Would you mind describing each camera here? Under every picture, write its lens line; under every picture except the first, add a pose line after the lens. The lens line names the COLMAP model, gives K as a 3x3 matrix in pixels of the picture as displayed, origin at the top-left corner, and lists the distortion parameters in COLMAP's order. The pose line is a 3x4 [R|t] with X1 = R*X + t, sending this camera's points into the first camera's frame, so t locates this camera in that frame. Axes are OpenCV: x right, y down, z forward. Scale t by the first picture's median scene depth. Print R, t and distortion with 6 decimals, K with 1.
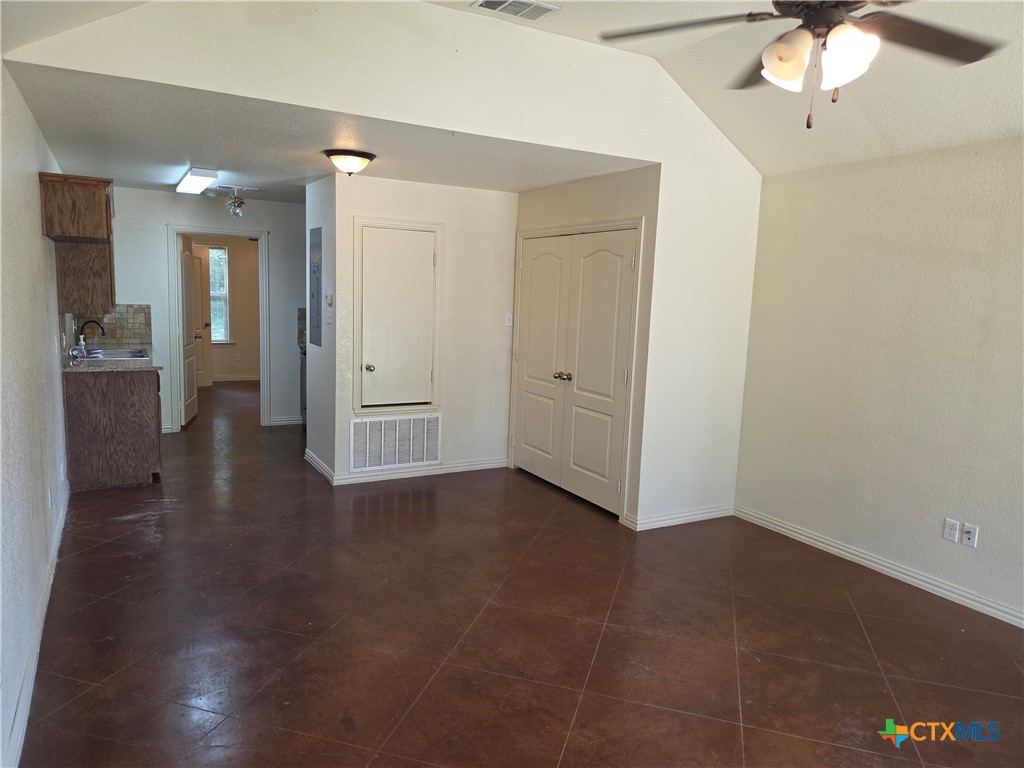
lens RADIAL K [[690.4, 0, 508.1], [0, 690.4, 381.2], [0, 0, 1]] dist [0.047024, -0.000781]
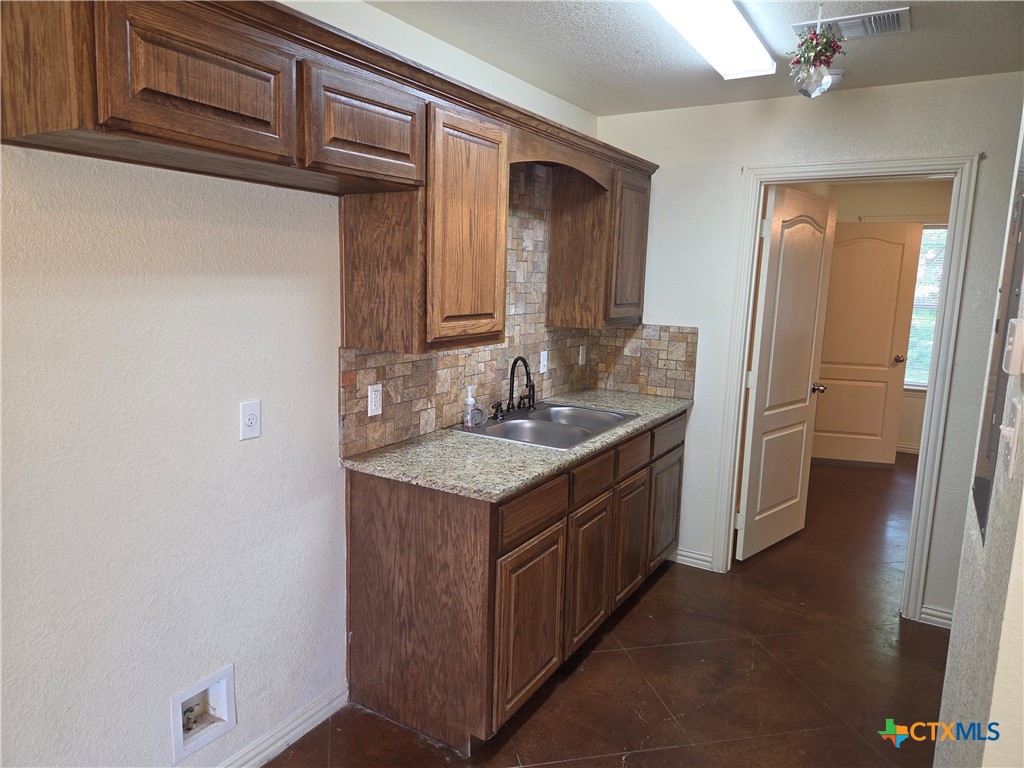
lens RADIAL K [[690.4, 0, 506.9], [0, 690.4, 374.5], [0, 0, 1]] dist [0.047024, -0.000781]
pose [[0.487216, 0.107842, -0.866597, -0.159712], [-0.125926, 0.990650, 0.052482, -0.107659], [0.864154, 0.083557, 0.496241, 0.797723]]
